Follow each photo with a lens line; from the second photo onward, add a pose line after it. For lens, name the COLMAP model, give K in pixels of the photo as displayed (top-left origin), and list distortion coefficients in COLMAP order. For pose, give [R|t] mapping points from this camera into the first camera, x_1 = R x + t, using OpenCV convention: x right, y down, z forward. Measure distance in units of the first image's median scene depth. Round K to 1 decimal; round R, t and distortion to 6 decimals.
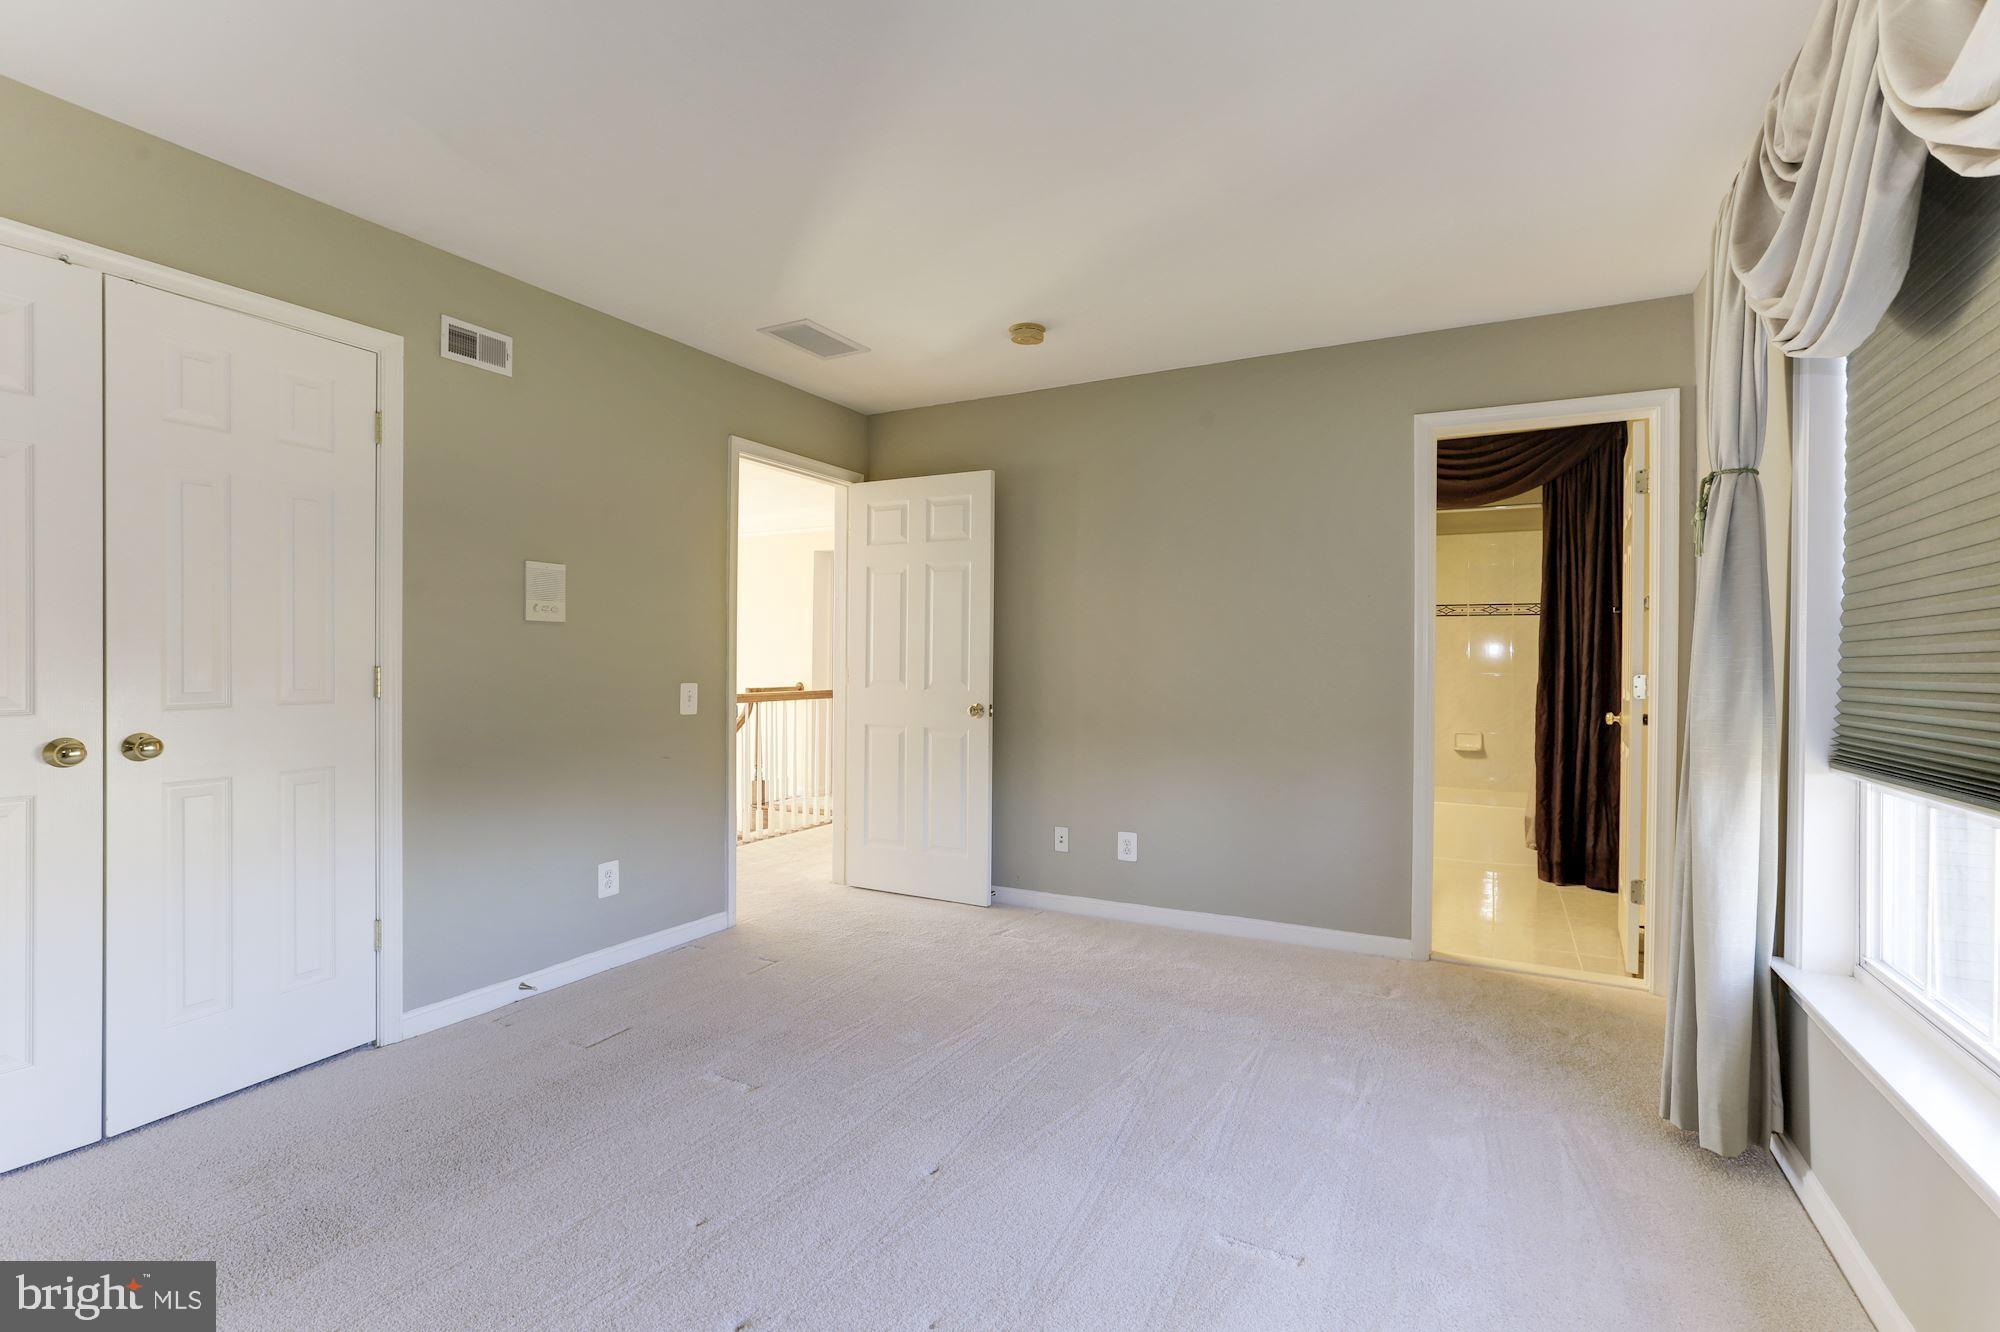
lens RADIAL K [[913.7, 0, 1014.1], [0, 913.7, 671.0], [0, 0, 1]] dist [0.003304, 0.001230]
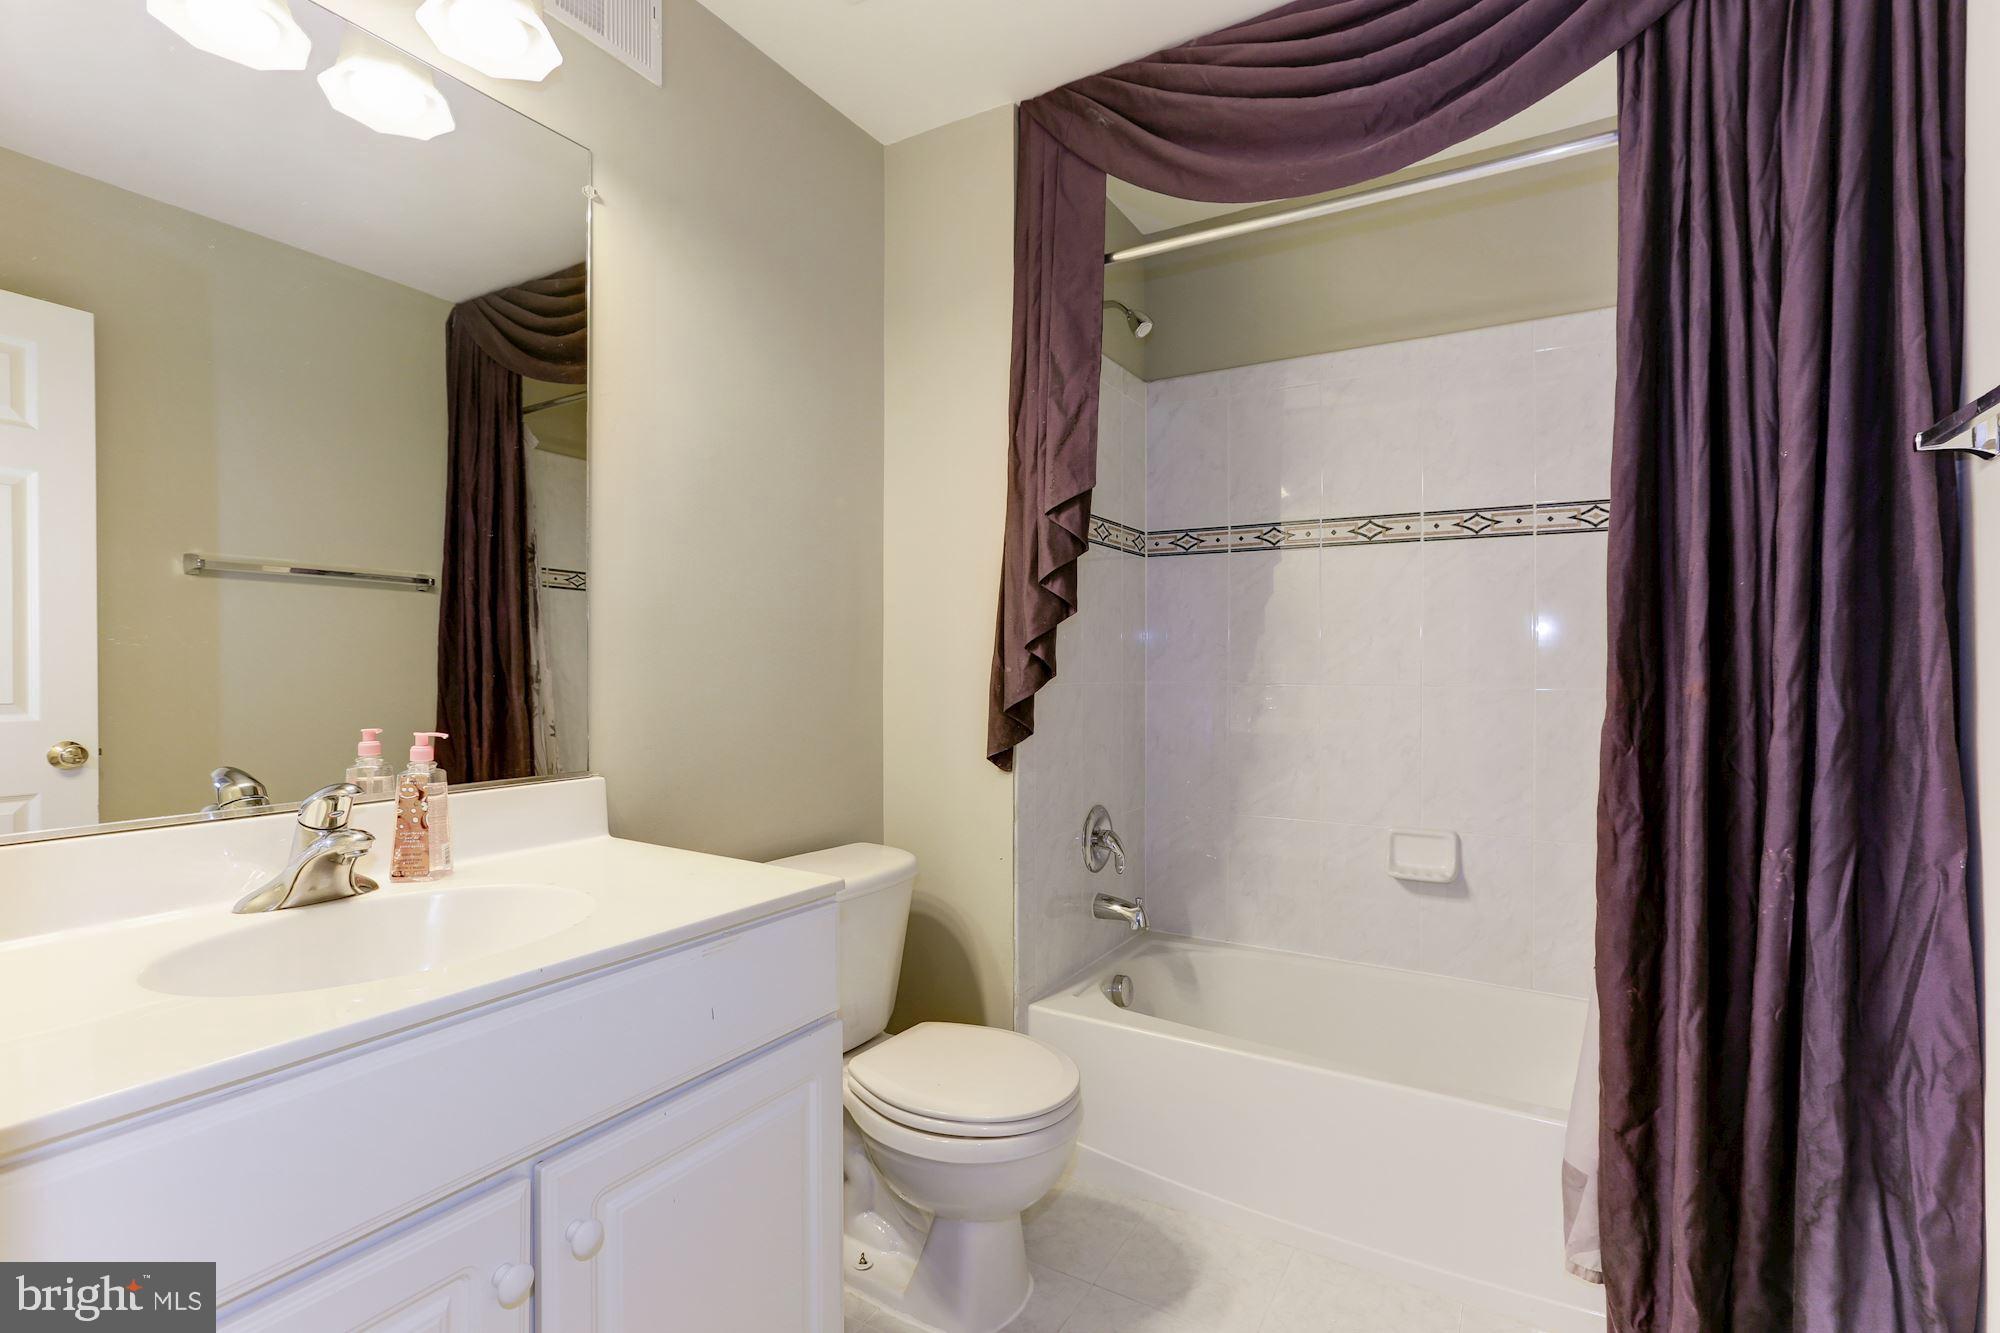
lens RADIAL K [[913.7, 0, 991.2], [0, 913.7, 662.7], [0, 0, 1]] dist [0.003304, 0.001230]
pose [[0.997656, 0.001449, -0.068409, 0.403662], [-0.002260, 0.999928, -0.011782, -0.002006], [0.068387, 0.011909, 0.997588, 0.706242]]
